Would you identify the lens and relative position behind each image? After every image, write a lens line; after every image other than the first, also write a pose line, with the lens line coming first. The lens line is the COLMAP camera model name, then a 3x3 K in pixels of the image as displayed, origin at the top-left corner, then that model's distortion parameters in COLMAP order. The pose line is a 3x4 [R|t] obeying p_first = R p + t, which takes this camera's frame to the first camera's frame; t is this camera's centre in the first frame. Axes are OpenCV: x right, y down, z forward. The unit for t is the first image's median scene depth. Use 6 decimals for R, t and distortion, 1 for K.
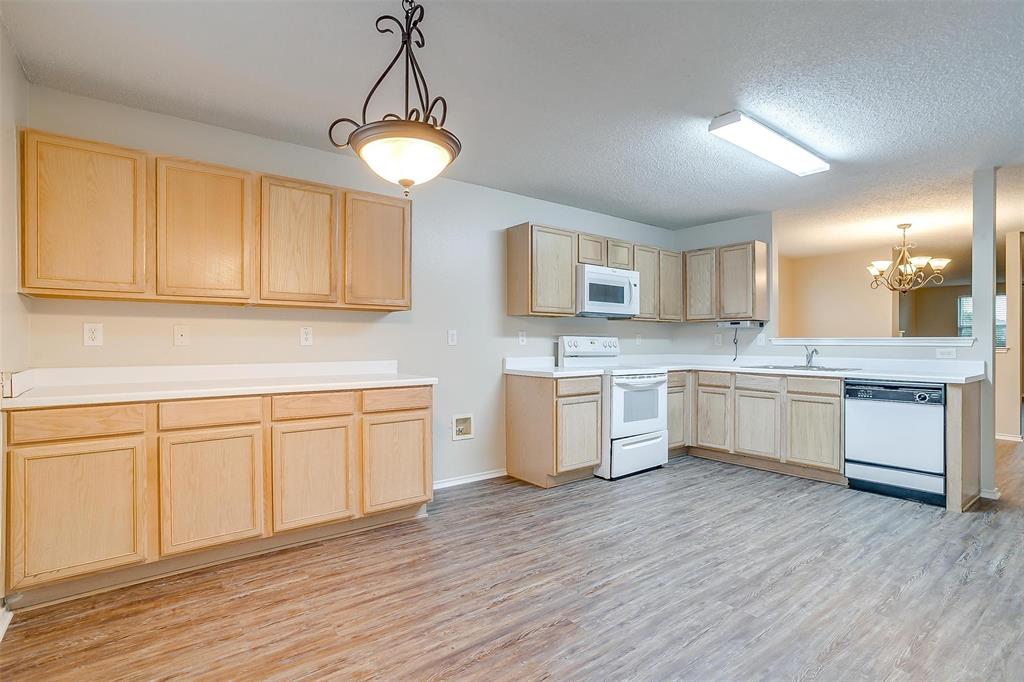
lens RADIAL K [[498.4, 0, 509.9], [0, 498.4, 342.5], [0, 0, 1]] dist [-0.049745, 0.031043]
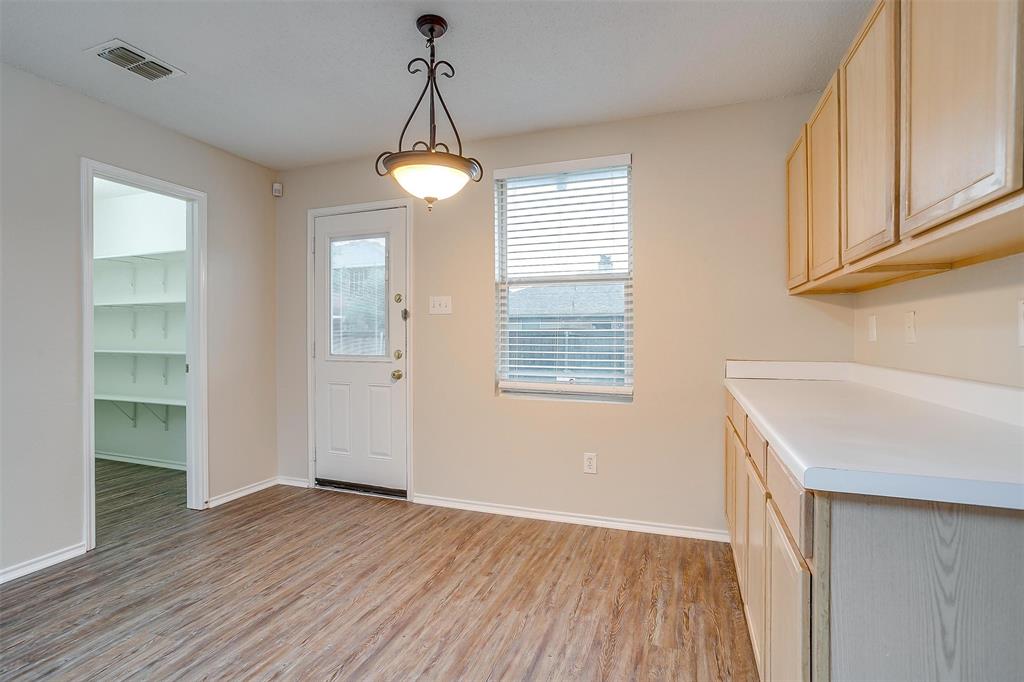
lens RADIAL K [[497.5, 0, 507.2], [0, 497.5, 338.3], [0, 0, 1]] dist [-0.057867, 0.033362]
pose [[-0.845058, 0.001643, -0.534672, 0.118759], [-0.000777, 0.999990, 0.004300, -0.001639], [0.534674, 0.004049, -0.845049, 0.955394]]
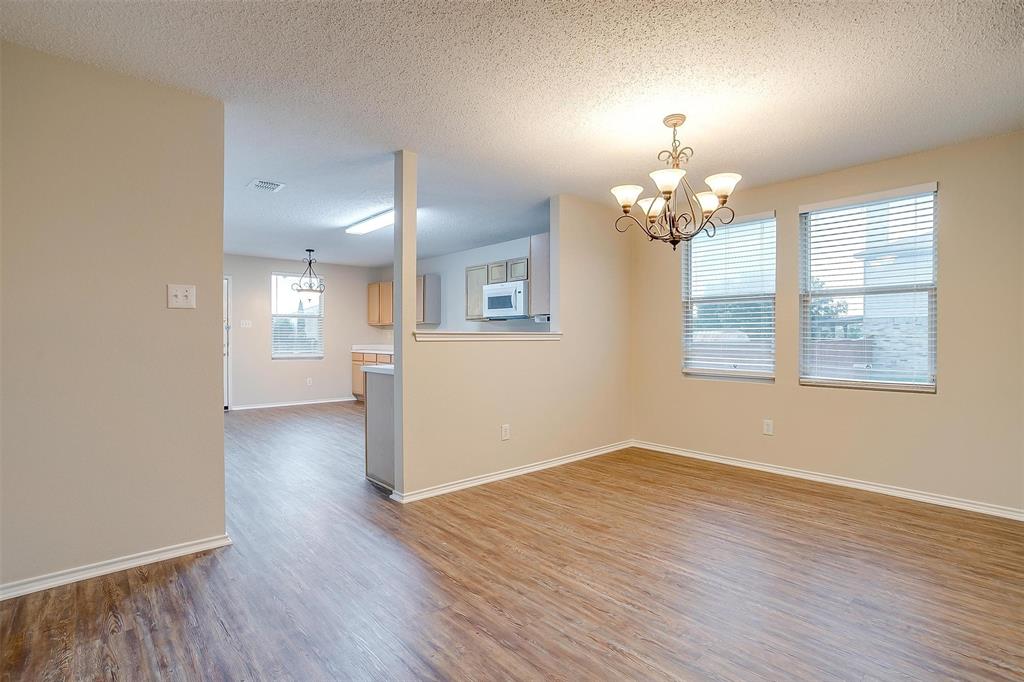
lens RADIAL K [[497.5, 0, 507.2], [0, 497.5, 338.3], [0, 0, 1]] dist [-0.057867, 0.033362]
pose [[0.066519, 0.002844, -0.997781, 1.876138], [-0.000098, 0.999996, 0.002843, -0.002706], [0.997785, -0.000091, 0.066519, 1.103881]]
